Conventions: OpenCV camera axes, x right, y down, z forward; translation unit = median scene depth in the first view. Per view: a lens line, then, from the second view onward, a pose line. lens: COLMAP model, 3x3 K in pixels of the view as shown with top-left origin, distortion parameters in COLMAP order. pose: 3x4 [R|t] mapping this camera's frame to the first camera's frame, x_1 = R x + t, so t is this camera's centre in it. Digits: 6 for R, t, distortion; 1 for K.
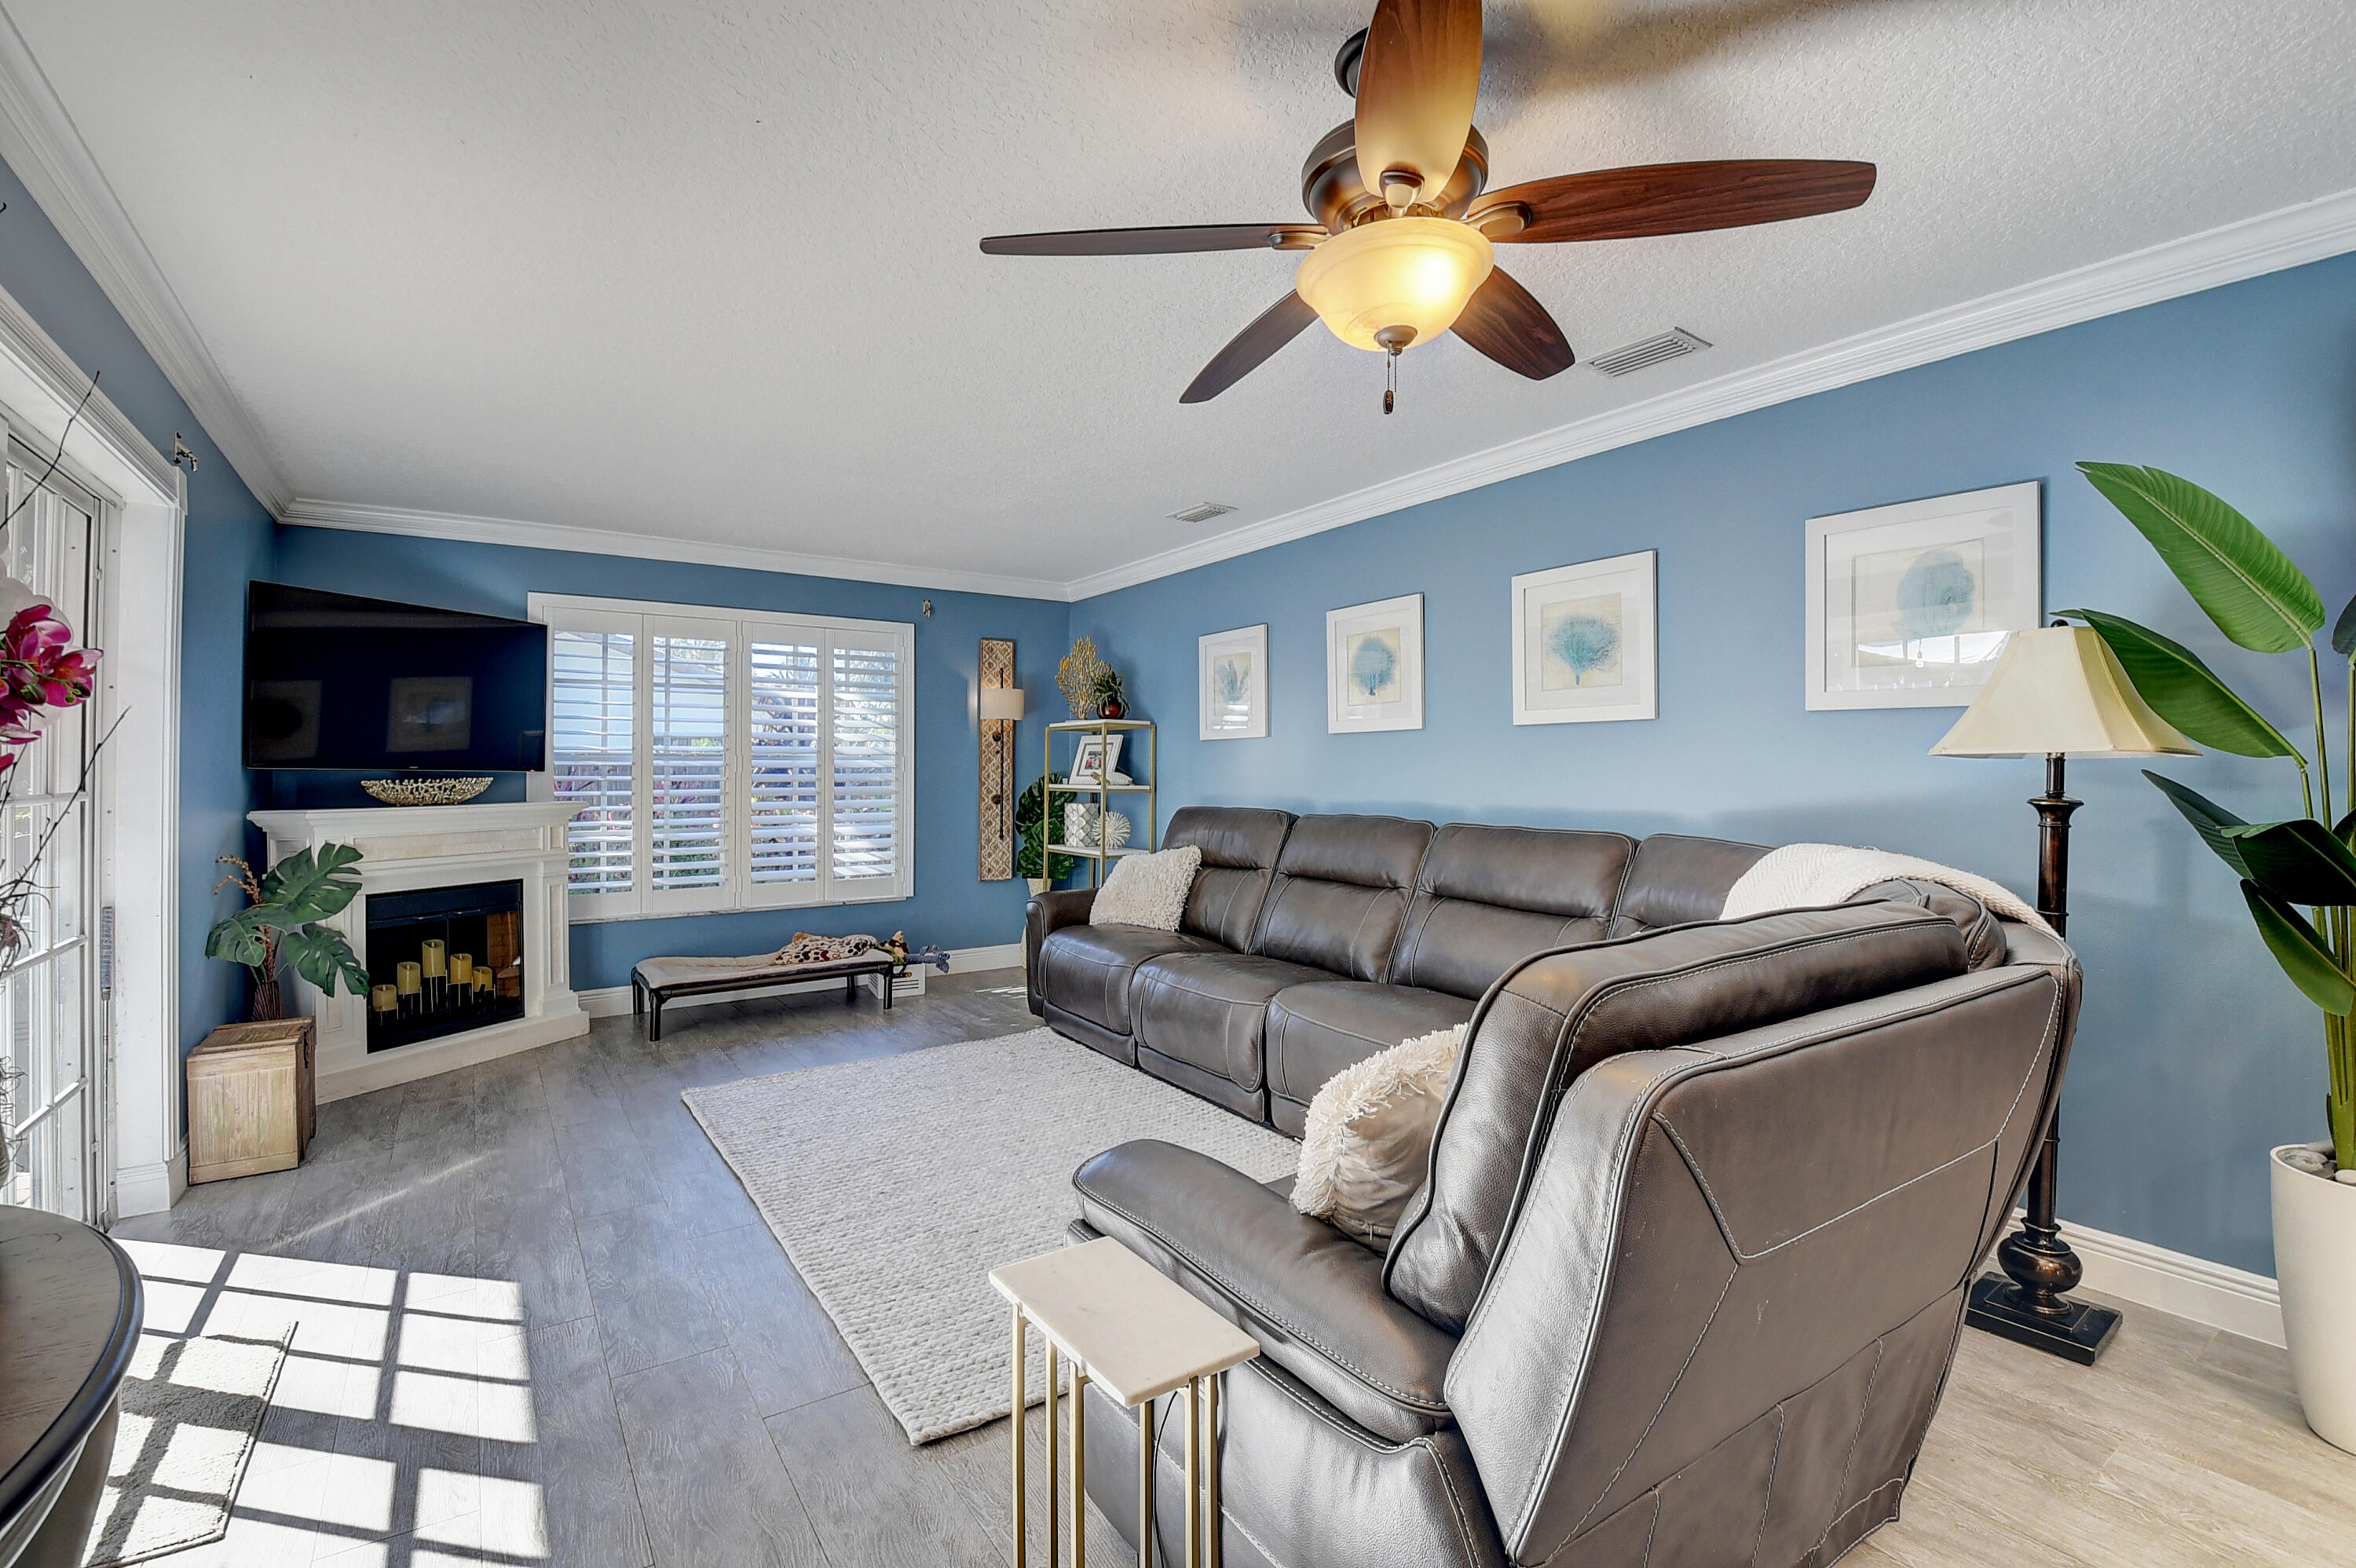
lens RADIAL K [[1042.7, 0, 1180.4], [0, 1042.7, 760.4], [0, 0, 1]] dist [0.021343, -0.027484]
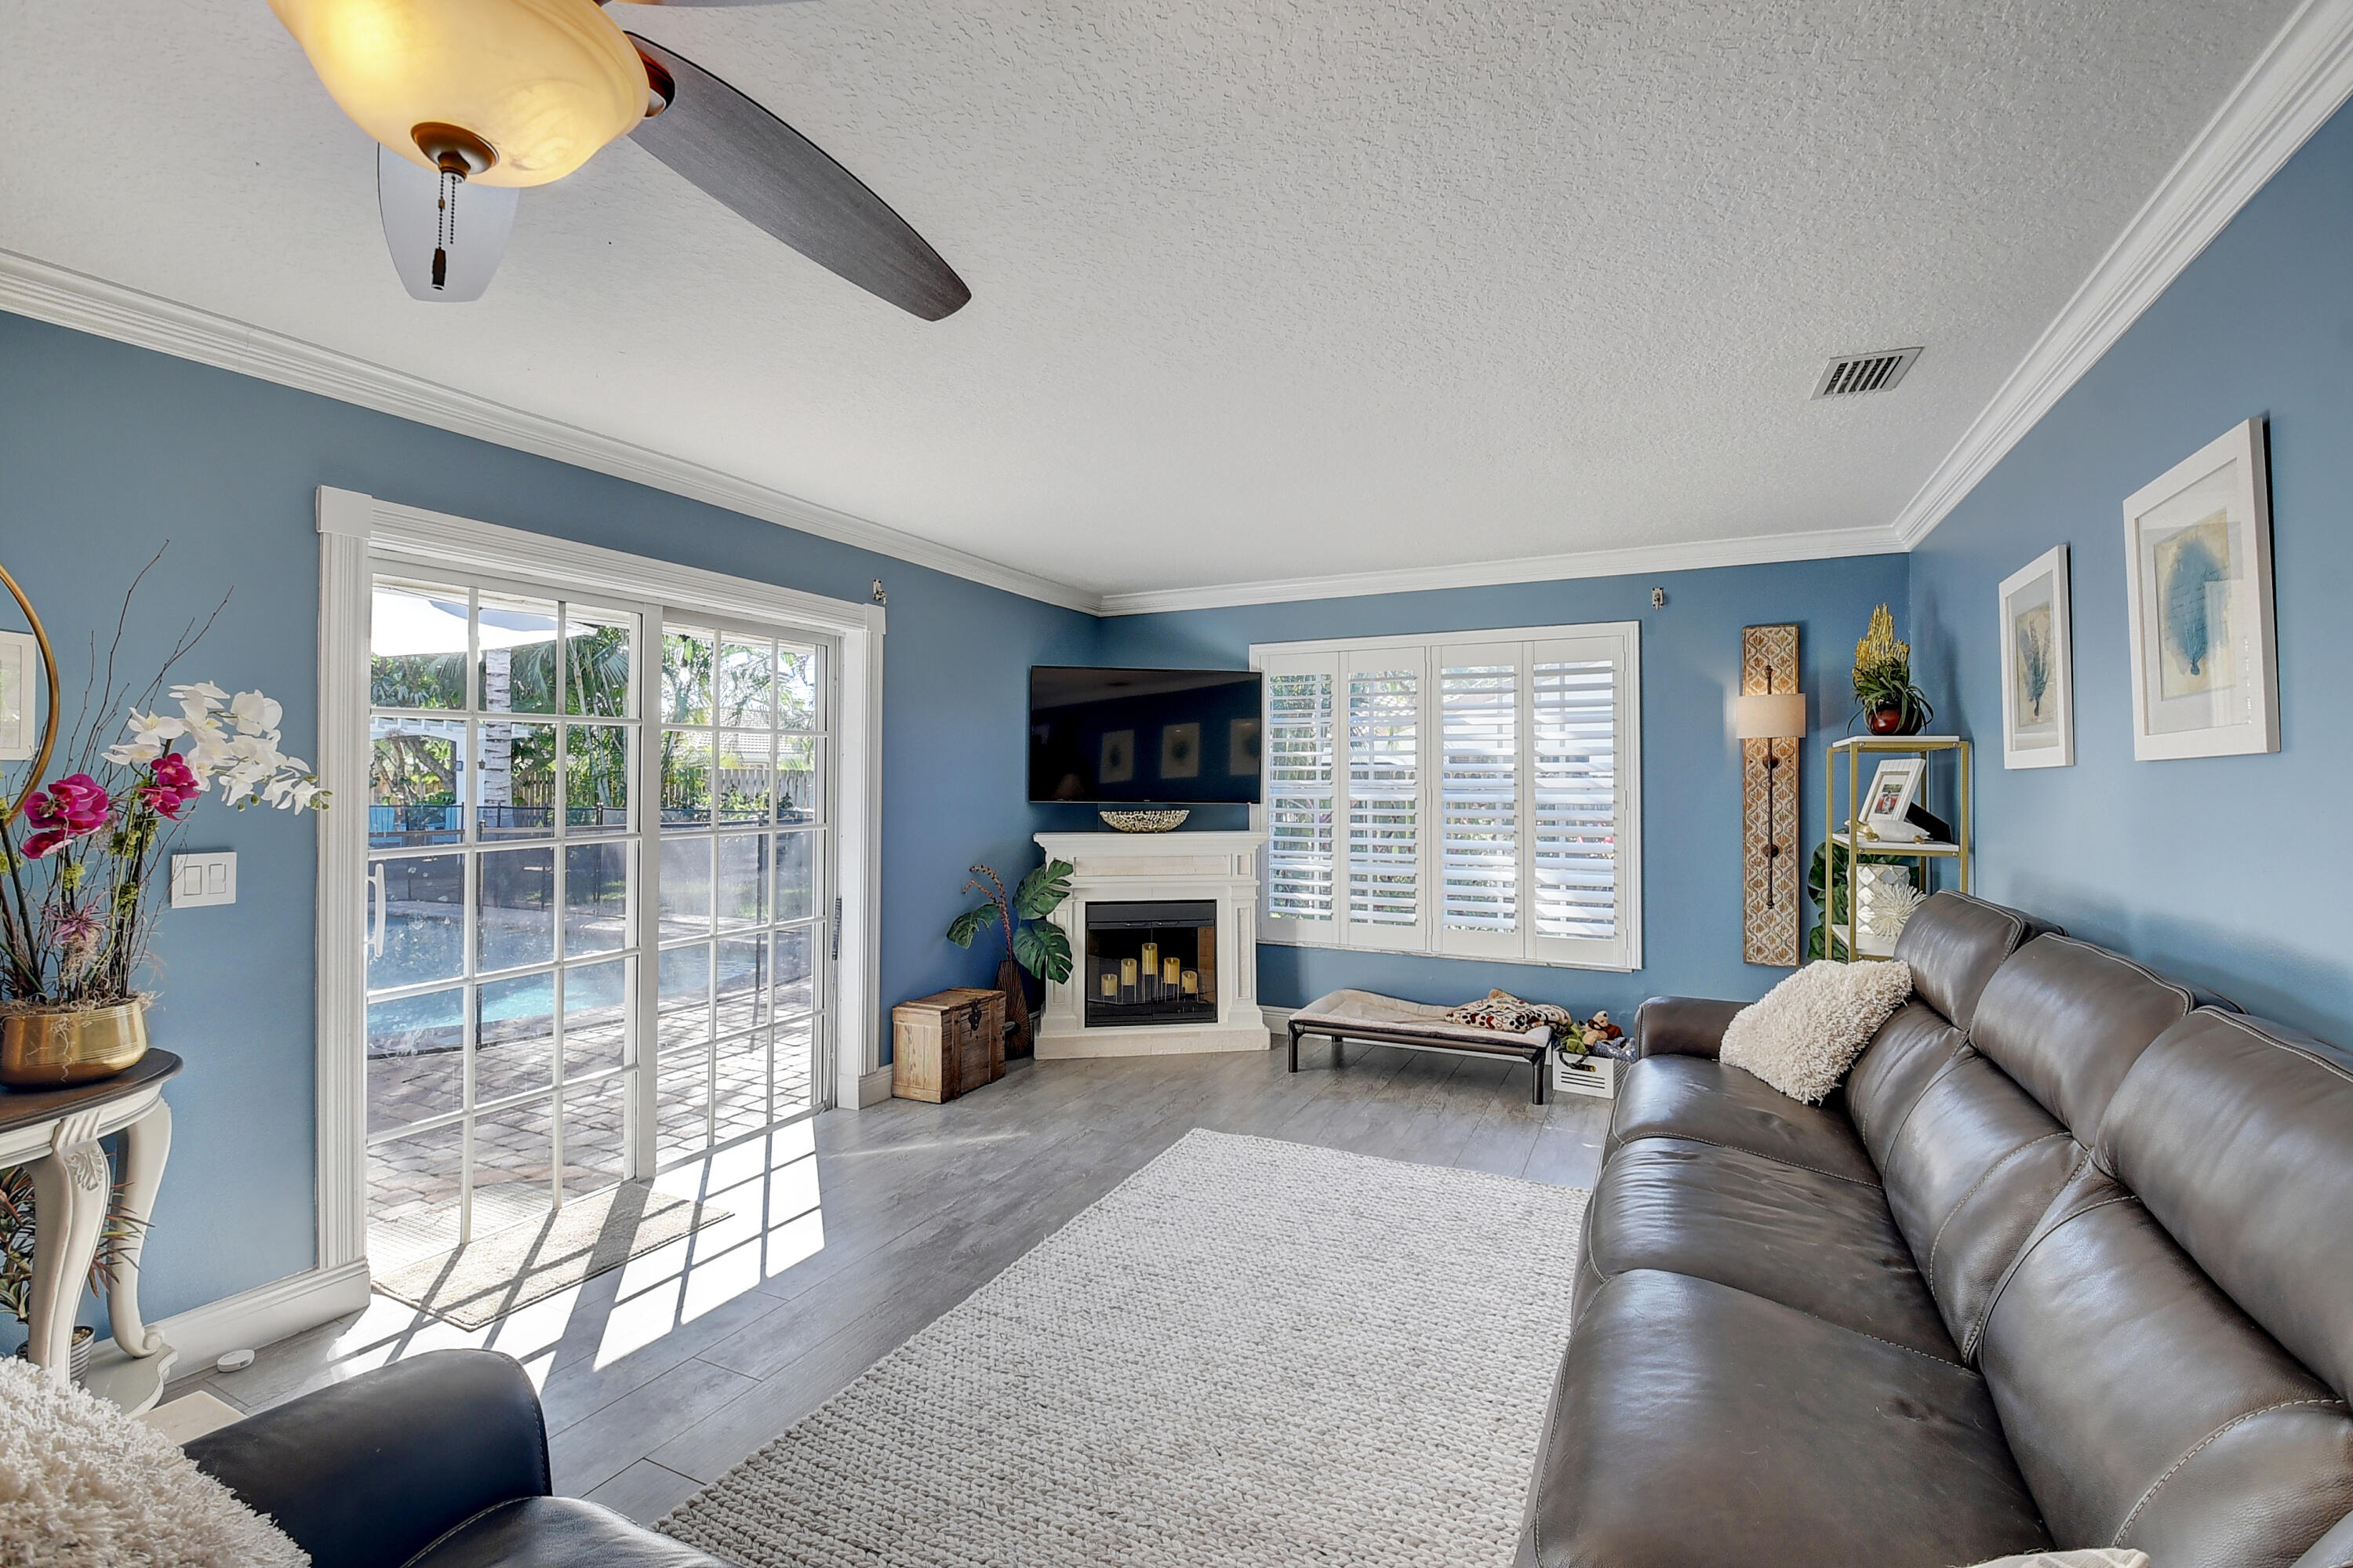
lens RADIAL K [[1041.6, 0, 1178.9], [0, 1041.6, 760.4], [0, 0, 1]] dist [0.021343, -0.027484]
pose [[0.492809, -0.014744, -0.870013, 0.314548], [0.005856, 0.999890, -0.013628, -0.021397], [0.870118, 0.001621, 0.492841, 0.383991]]
